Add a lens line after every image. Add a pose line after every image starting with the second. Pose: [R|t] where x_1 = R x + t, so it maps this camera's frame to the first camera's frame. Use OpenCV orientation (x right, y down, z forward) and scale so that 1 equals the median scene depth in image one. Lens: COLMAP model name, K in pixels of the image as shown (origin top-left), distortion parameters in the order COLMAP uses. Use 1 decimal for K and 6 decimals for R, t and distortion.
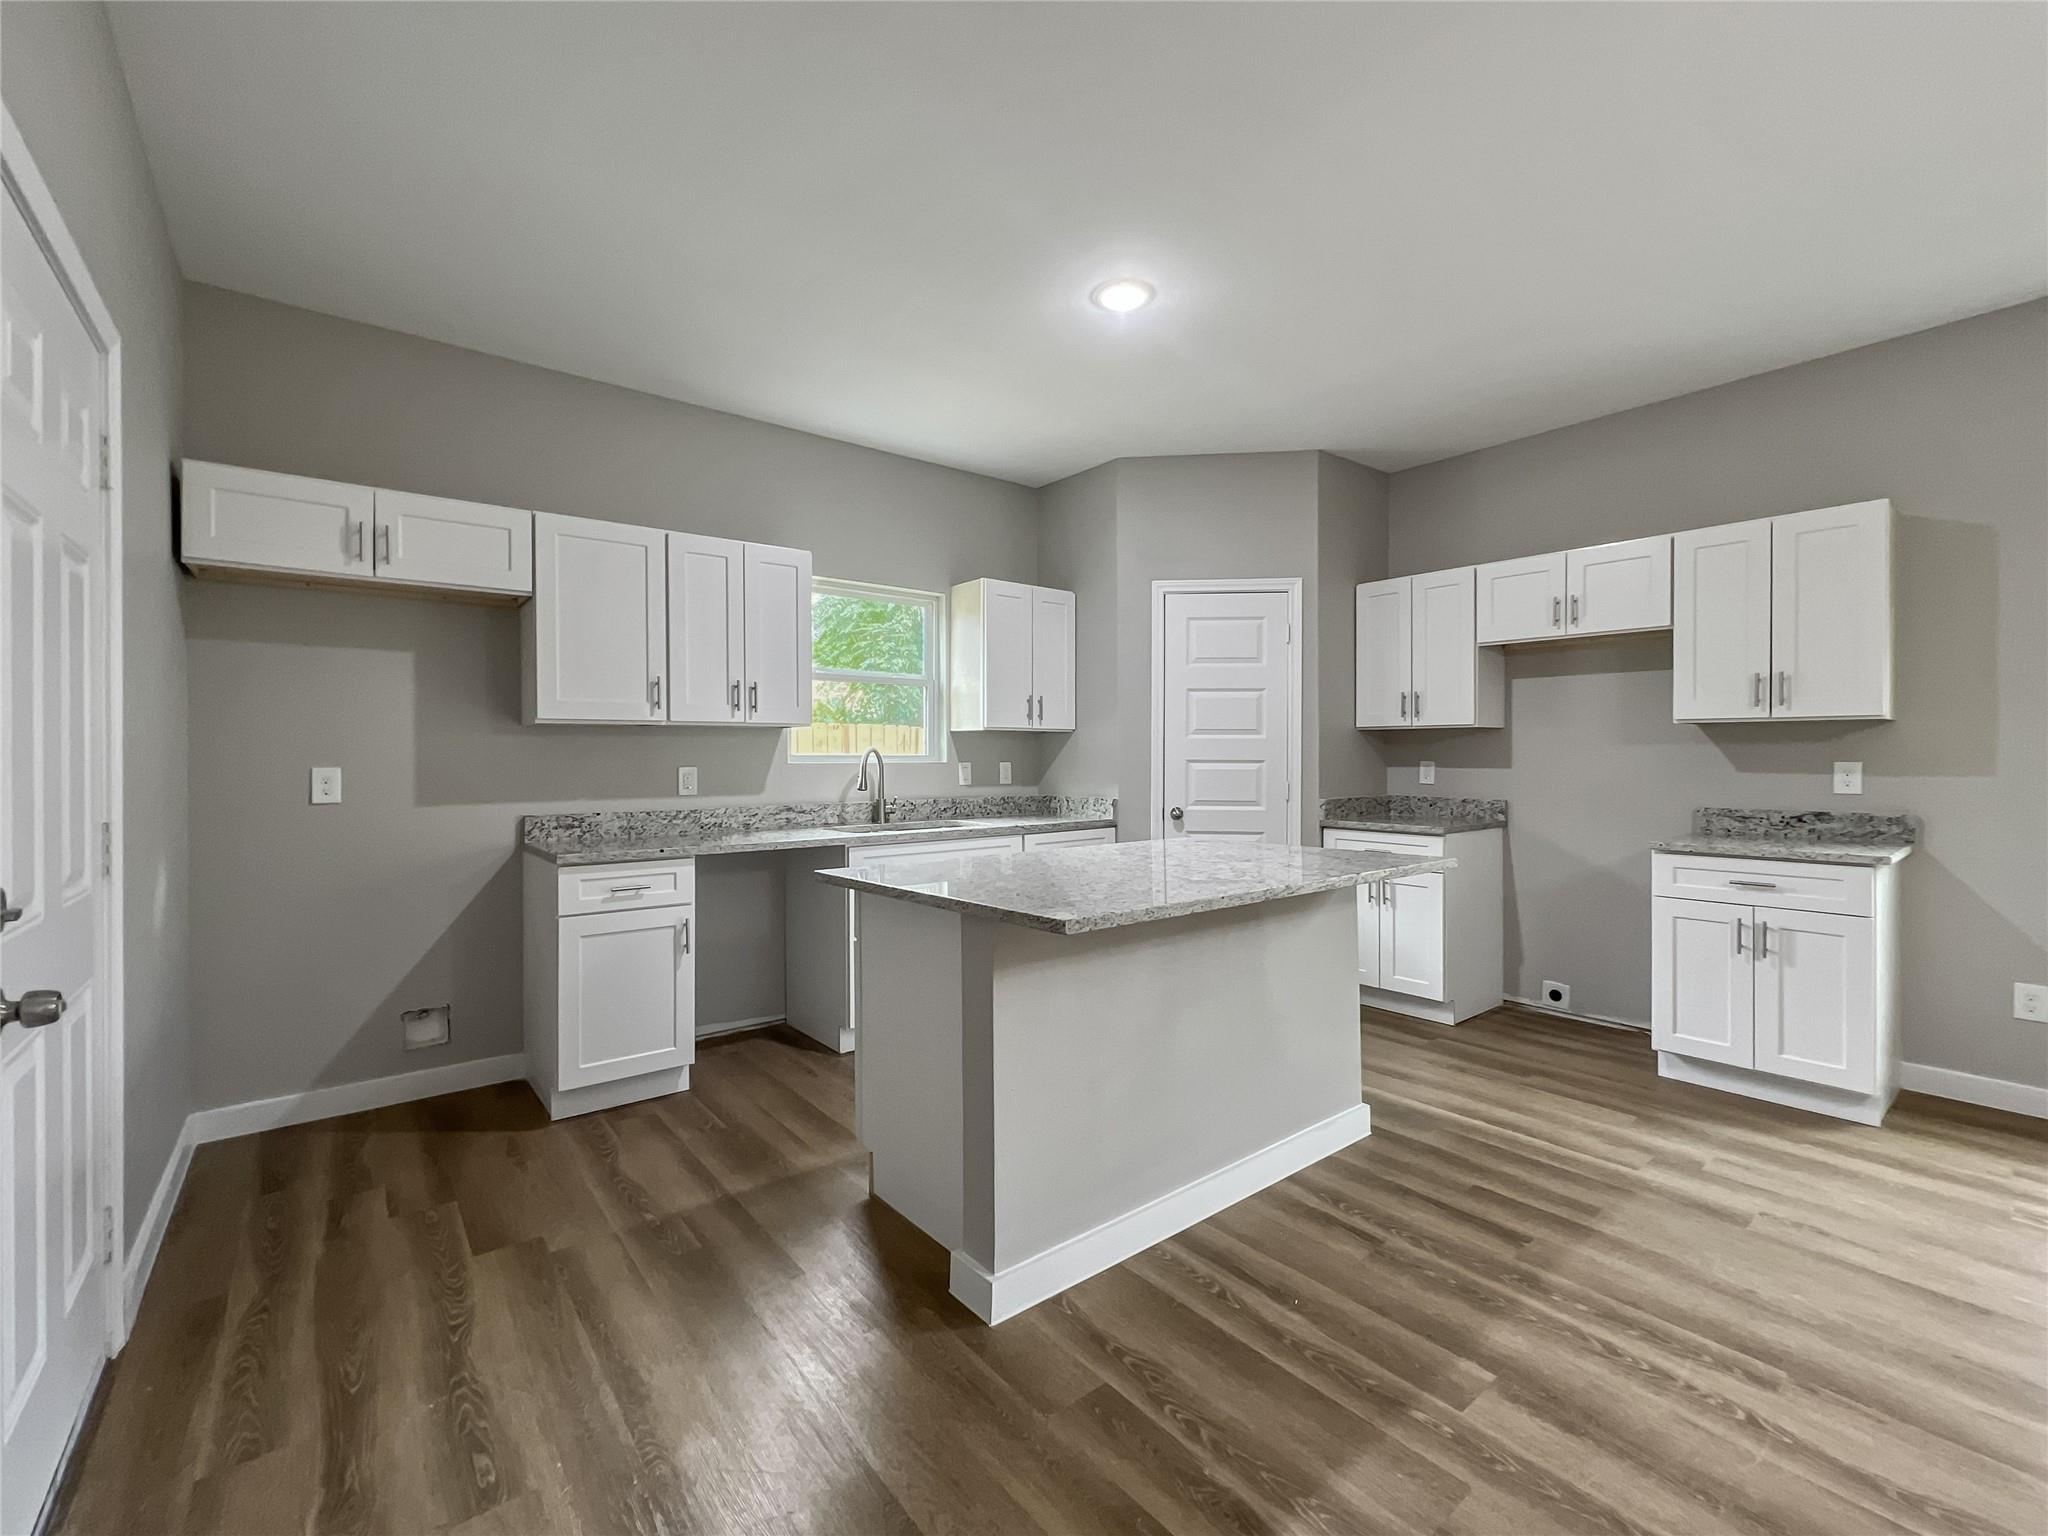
lens RADIAL K [[867.5, 0, 1024.0], [0, 867.5, 768.0], [0, 0, 1]] dist [0.011033, 0.000089]
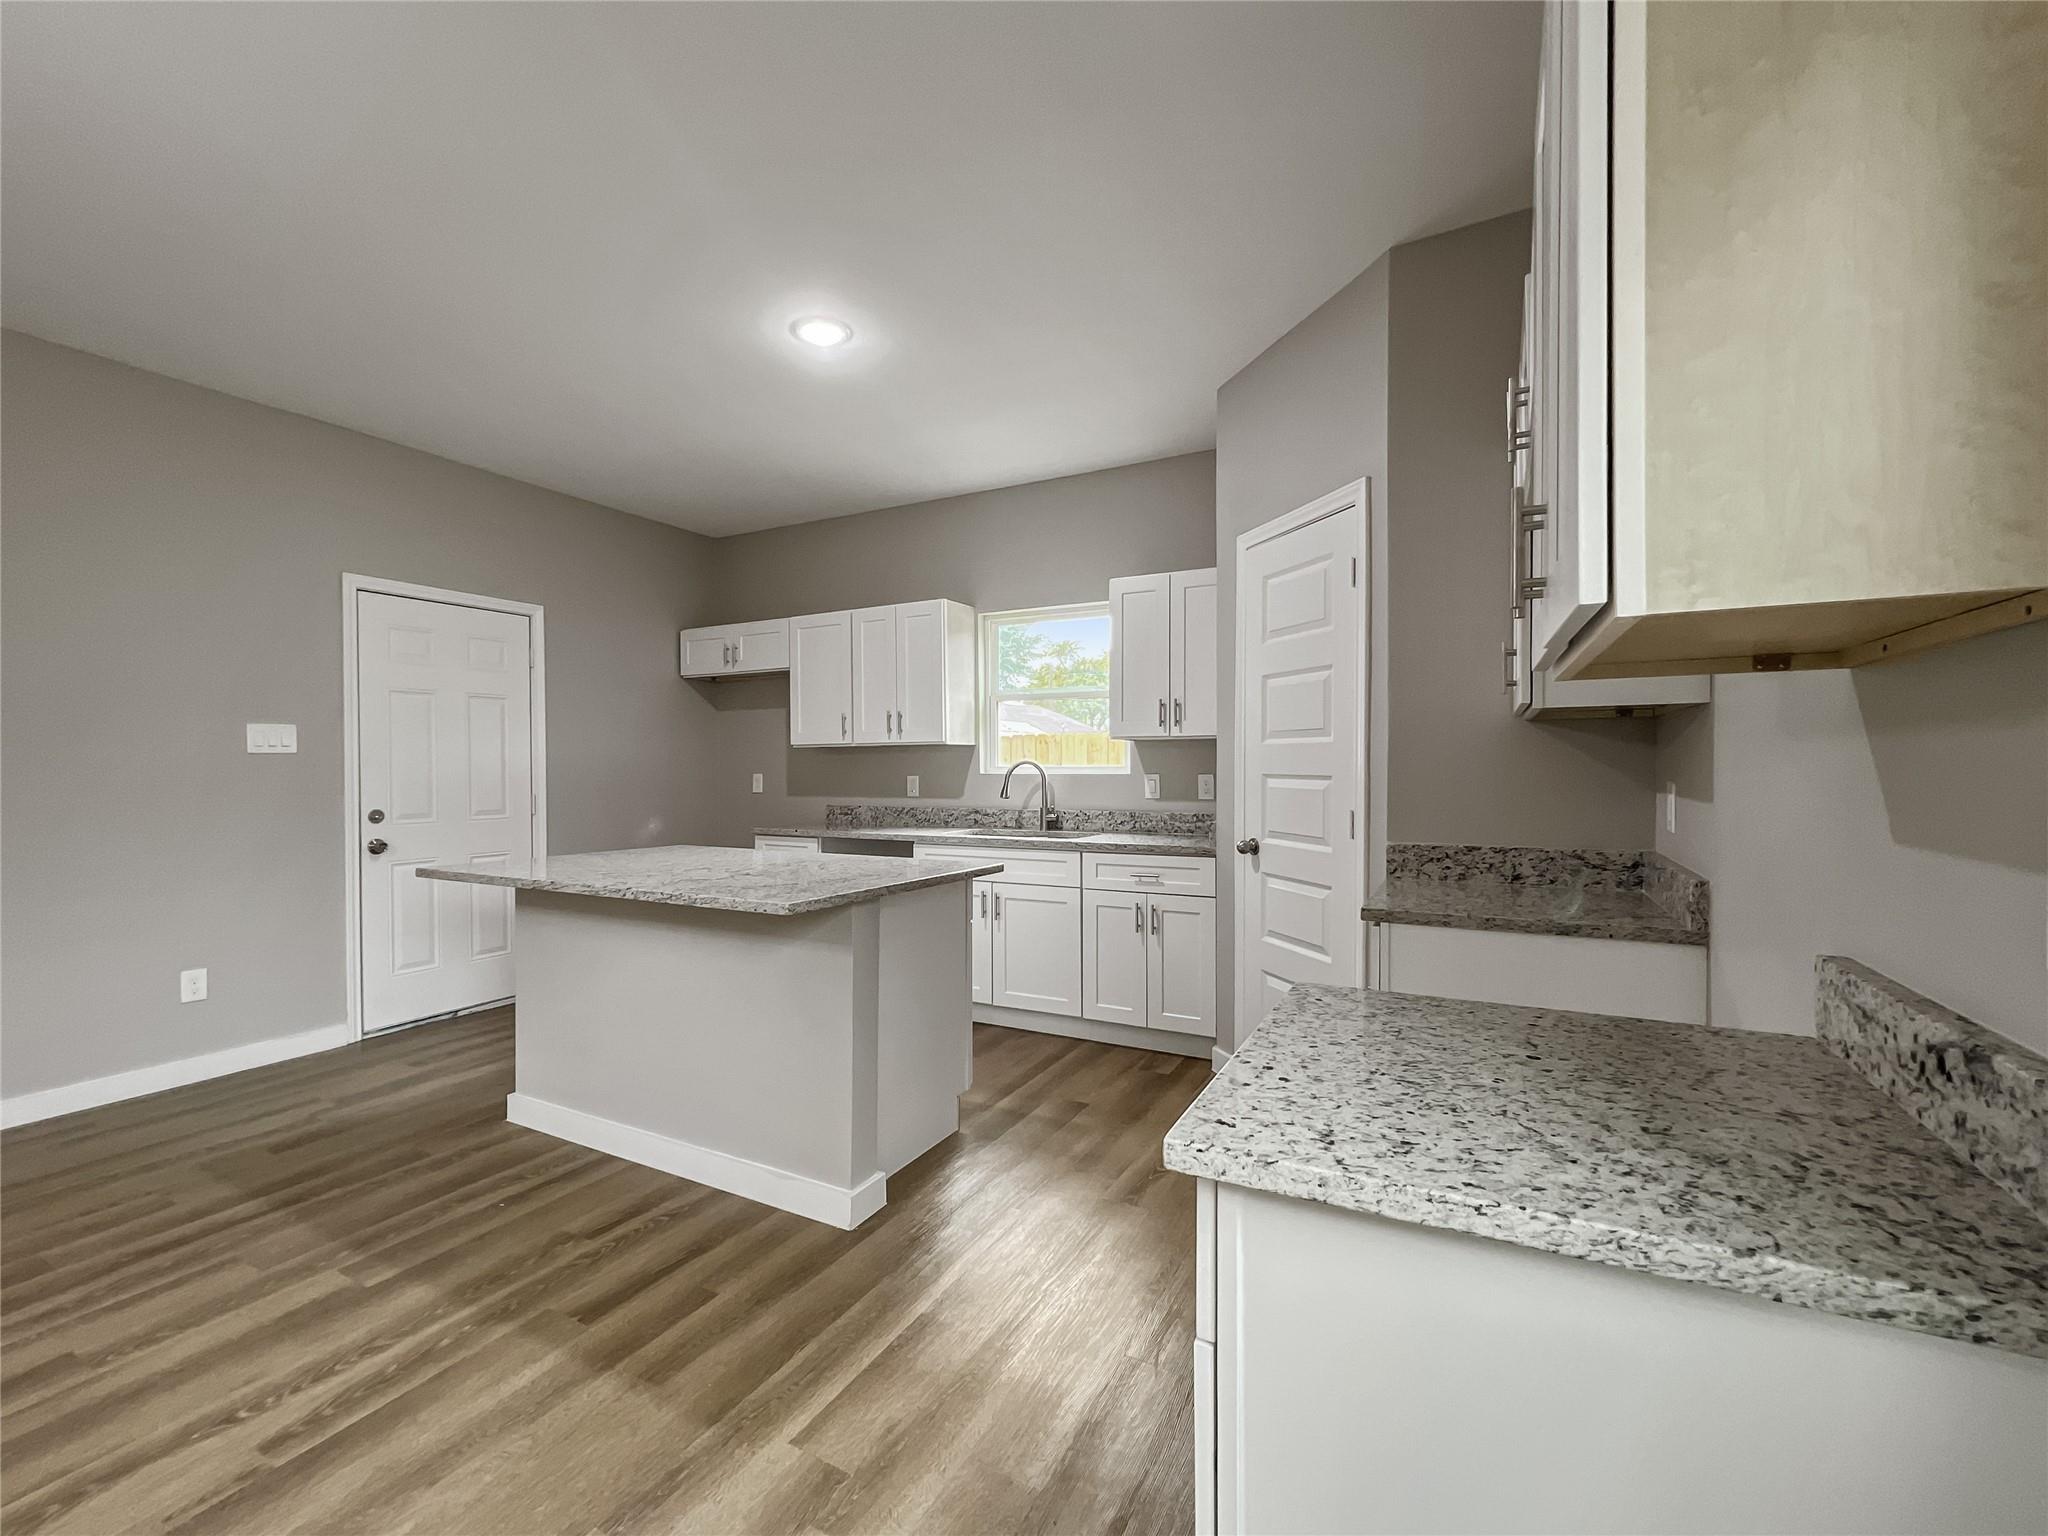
lens RADIAL K [[861.3, 0, 1018.5], [0, 861.3, 786.0], [0, 0, 1]] dist [-0.000254, -0.000117]
pose [[0.391160, 0.021471, -0.920072, 1.226694], [-0.012896, 0.999758, 0.017848, -0.014694], [0.920232, 0.004884, 0.391343, 0.848450]]
